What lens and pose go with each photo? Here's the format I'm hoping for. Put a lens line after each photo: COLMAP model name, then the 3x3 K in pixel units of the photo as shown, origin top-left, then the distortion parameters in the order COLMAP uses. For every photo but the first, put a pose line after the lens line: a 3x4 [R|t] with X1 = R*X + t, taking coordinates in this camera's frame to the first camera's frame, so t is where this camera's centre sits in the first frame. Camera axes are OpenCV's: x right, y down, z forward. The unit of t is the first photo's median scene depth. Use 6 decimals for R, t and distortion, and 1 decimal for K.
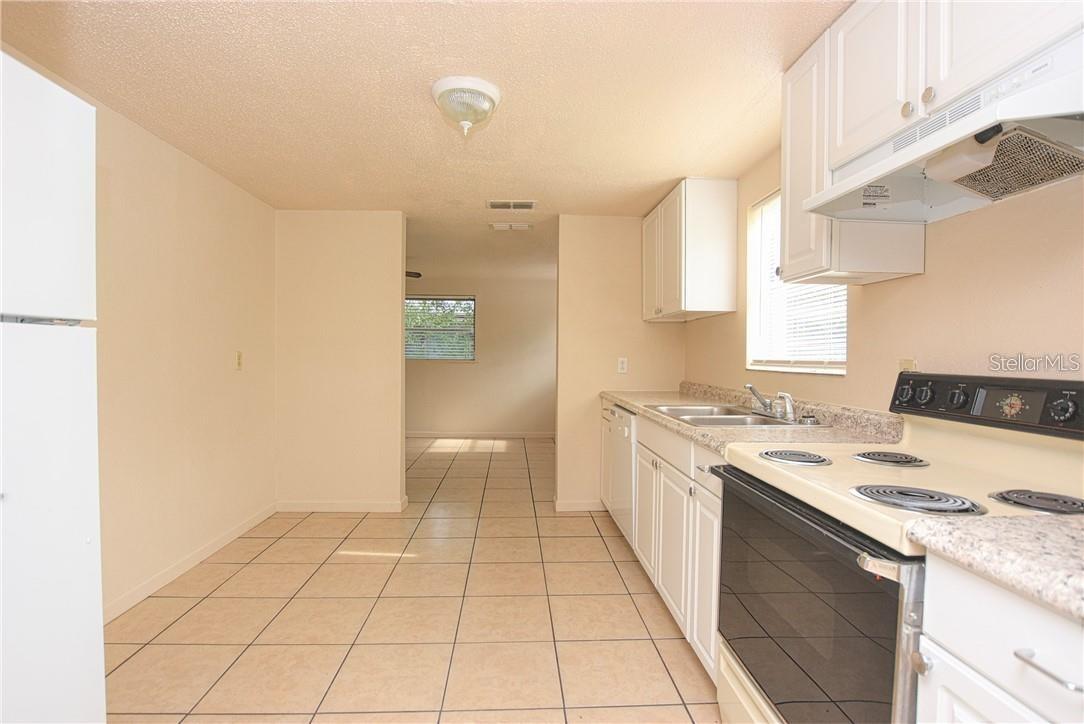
lens RADIAL K [[528.3, 0, 542.0], [0, 528.3, 362.0], [0, 0, 1]] dist [0.001758, 0.000137]
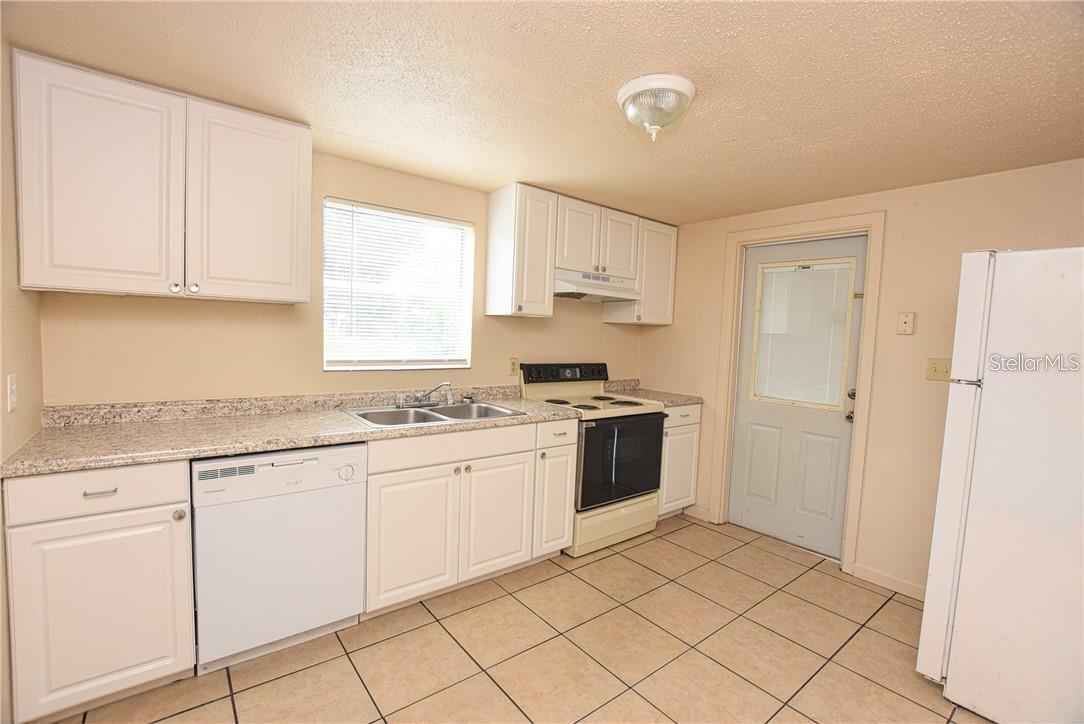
lens RADIAL K [[474.9, 0, 542.0], [0, 474.9, 362.0], [0, 0, 1]] dist [-0.027869, 0.000490]
pose [[-0.577137, -0.085193, 0.812191, -0.596893], [-0.034430, 0.996198, 0.080028, -0.095640], [-0.815921, 0.018224, -0.577876, 1.363404]]
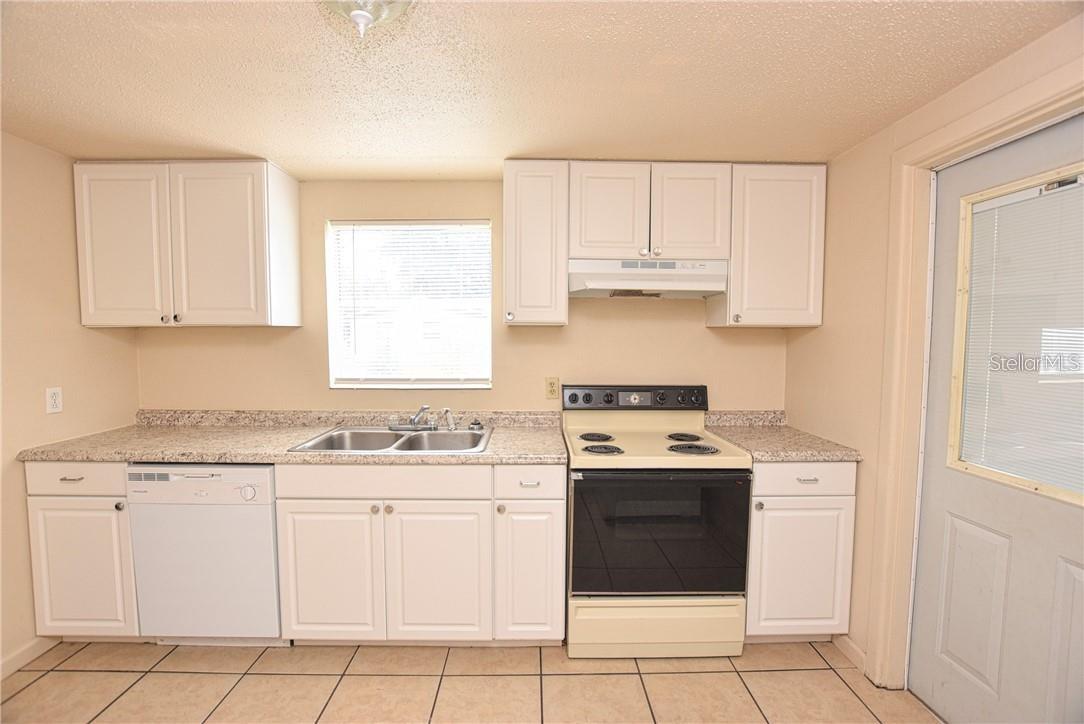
lens RADIAL K [[474.9, 0, 542.0], [0, 474.9, 362.0], [0, 0, 1]] dist [-0.027869, 0.000490]
pose [[0.037627, -0.067417, 0.997015, -0.537115], [0.010693, 0.997692, 0.067059, -0.103478], [-0.999235, 0.008138, 0.038261, 0.673924]]
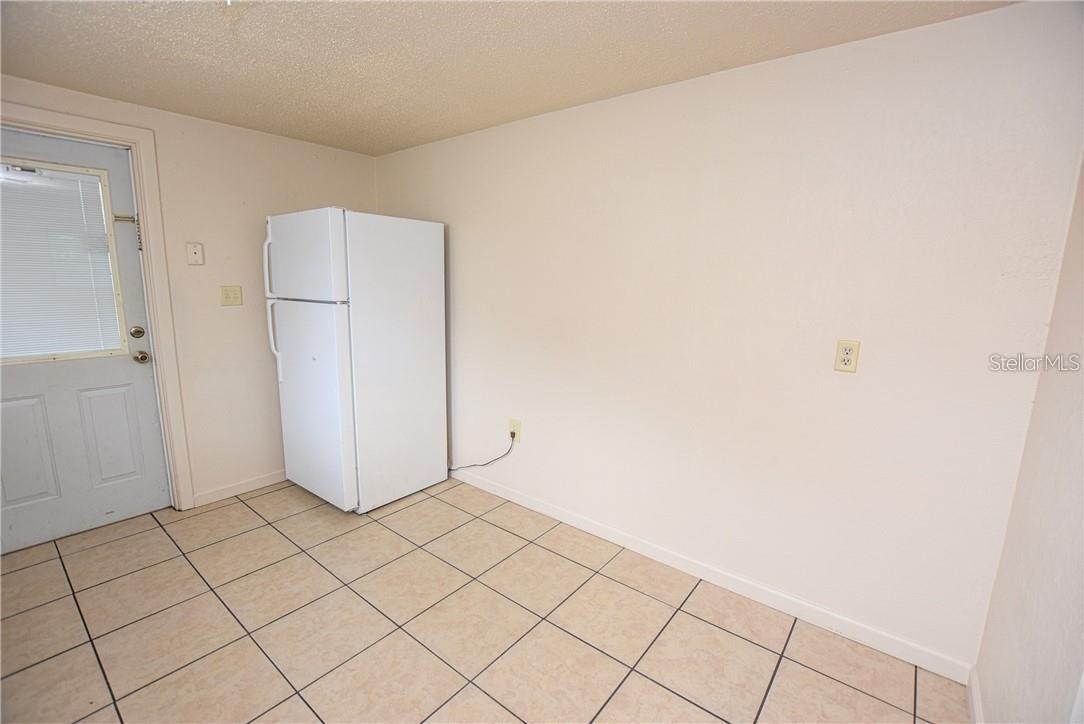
lens RADIAL K [[474.9, 0, 542.0], [0, 474.9, 362.0], [0, 0, 1]] dist [-0.027869, 0.000490]
pose [[-0.669531, 0.109359, -0.734690, 0.047888], [-0.035801, 0.983202, 0.178977, -0.101862], [0.741921, 0.146133, -0.654369, 1.430775]]
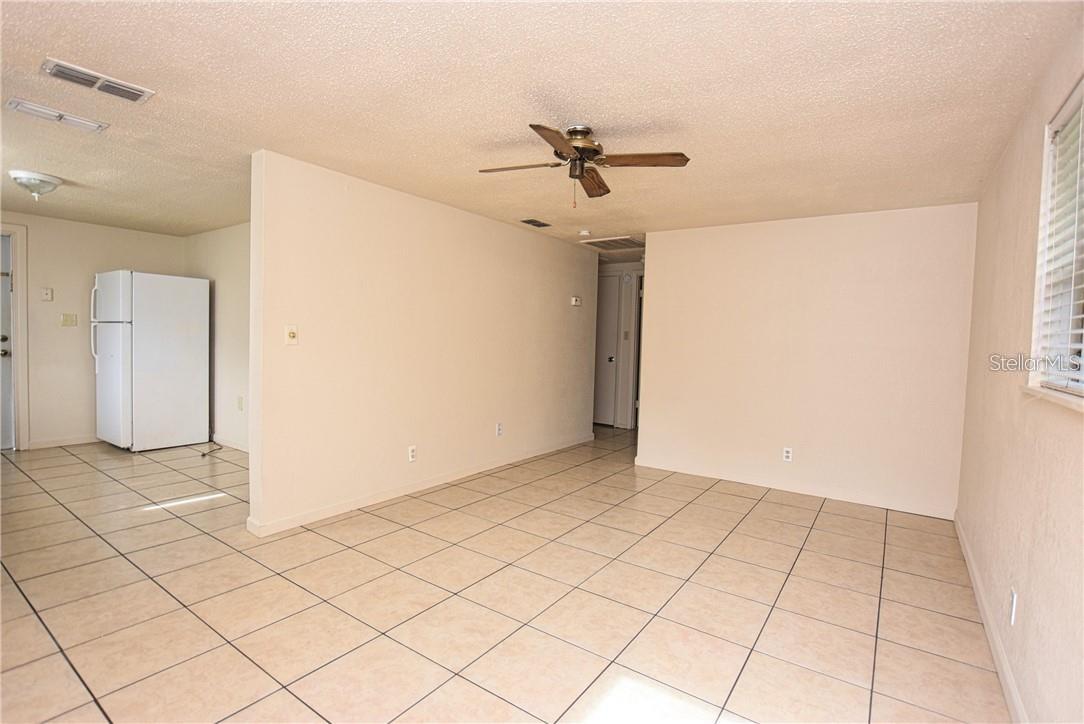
lens RADIAL K [[516.7, 0, 542.0], [0, 516.7, 362.0], [0, 0, 1]] dist [-0.022989, 0.000122]
pose [[-0.616663, 0.008039, -0.787187, 0.123587], [-0.048484, 0.997662, 0.048169, -0.051989], [0.785733, 0.067870, -0.614831, 2.811648]]
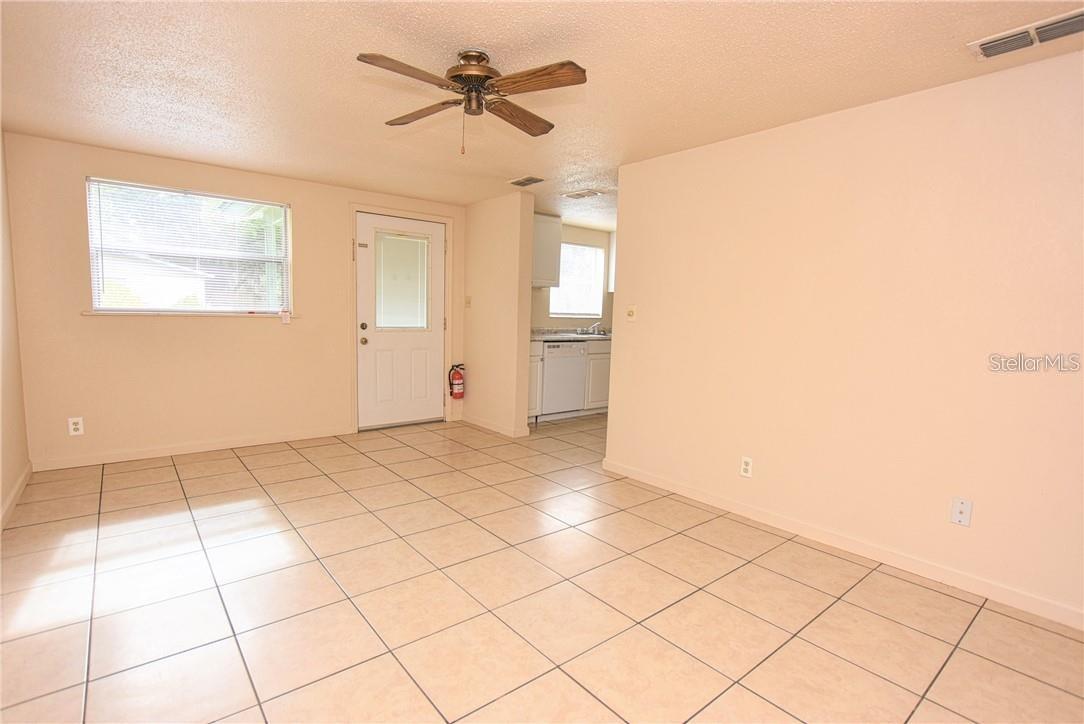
lens RADIAL K [[528.3, 0, 542.0], [0, 528.3, 362.0], [0, 0, 1]] dist [0.001758, 0.000137]
pose [[-0.582277, -0.103979, 0.806313, -1.560365], [-0.021106, 0.993387, 0.112862, -0.054609], [-0.812716, 0.048699, -0.580621, 2.660552]]
